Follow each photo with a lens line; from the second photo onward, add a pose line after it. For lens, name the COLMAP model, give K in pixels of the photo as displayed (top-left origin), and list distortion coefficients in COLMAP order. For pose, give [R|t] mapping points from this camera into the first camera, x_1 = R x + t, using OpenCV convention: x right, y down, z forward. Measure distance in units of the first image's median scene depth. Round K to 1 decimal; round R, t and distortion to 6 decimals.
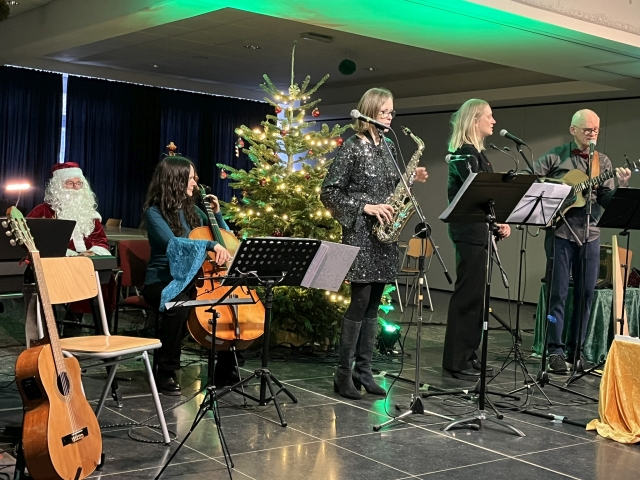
lens RADIAL K [[888.3, 0, 315.7], [0, 888.3, 237.0], [0, 0, 1]] dist [0.051772, 0.000000]
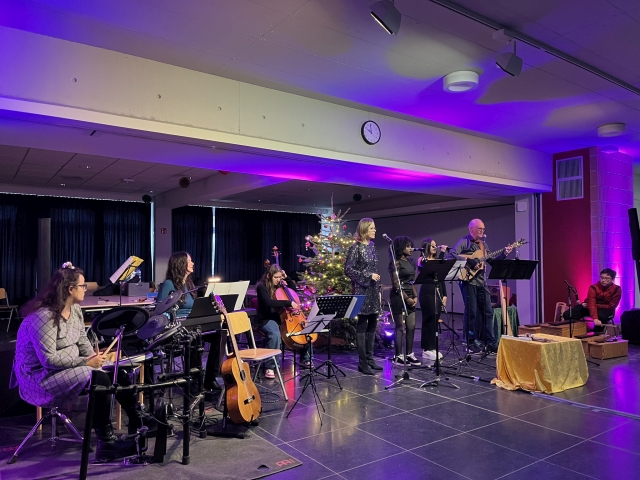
lens RADIAL K [[481.7, 0, 322.8], [0, 481.7, 241.2], [0, 0, 1]] dist [0.052186, -0.058888]
pose [[0.997849, -0.054696, -0.036125, -0.012545], [0.051890, 0.995869, -0.074509, -0.029983], [0.040051, 0.072474, 0.996566, -0.090522]]
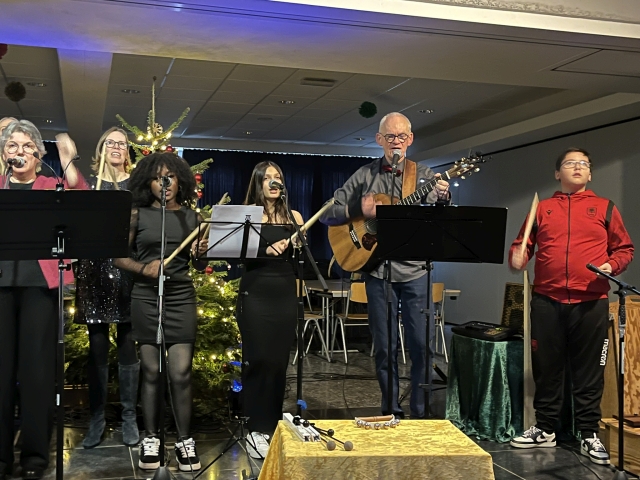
lens RADIAL K [[747.4, 0, 309.7], [0, 747.4, 242.6], [0, 0, 1]] dist [0.054031, 0.000000]
pose [[0.929437, -0.049097, -0.365699, 0.429583], [0.026796, 0.997472, -0.065815, 0.012358], [0.368006, 0.051372, 0.928403, 0.346808]]
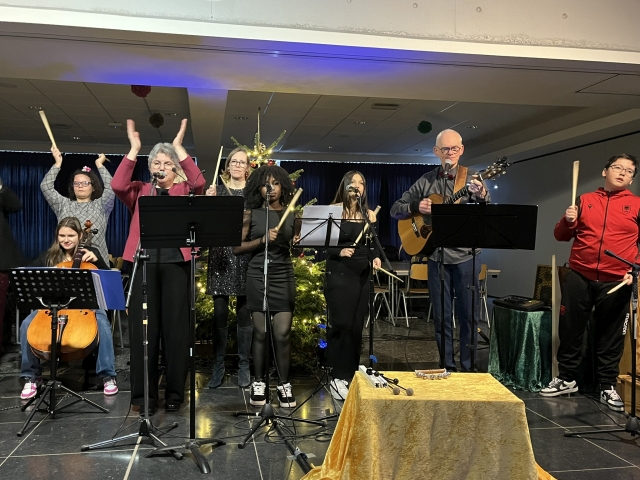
lens RADIAL K [[584.1, 0, 316.1], [0, 584.1, 238.7], [0, 0, 1]] dist [0.035631, 0.000000]
pose [[0.885075, -0.048729, -0.462891, 0.431796], [0.025026, 0.998048, -0.057214, 0.010961], [0.464776, 0.039054, 0.884567, 0.340786]]
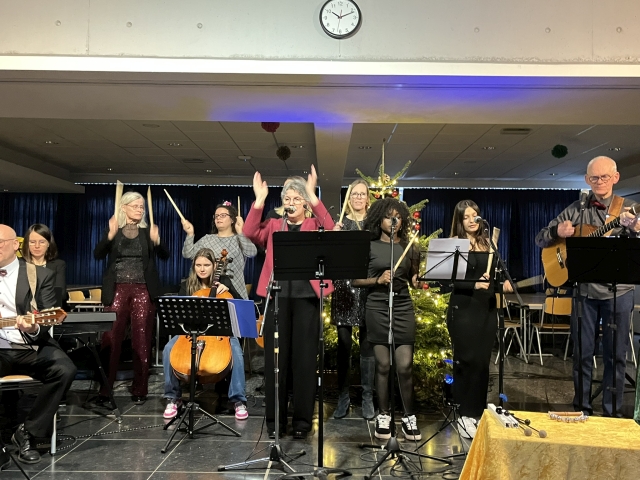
lens RADIAL K [[601.1, 0, 326.0], [0, 601.1, 244.7], [0, 0, 1]] dist [0.041237, 0.000000]
pose [[0.783456, -0.064835, -0.618056, 0.440911], [0.006430, 0.995335, -0.096262, 0.007698], [0.621414, 0.071443, 0.780218, 0.320207]]
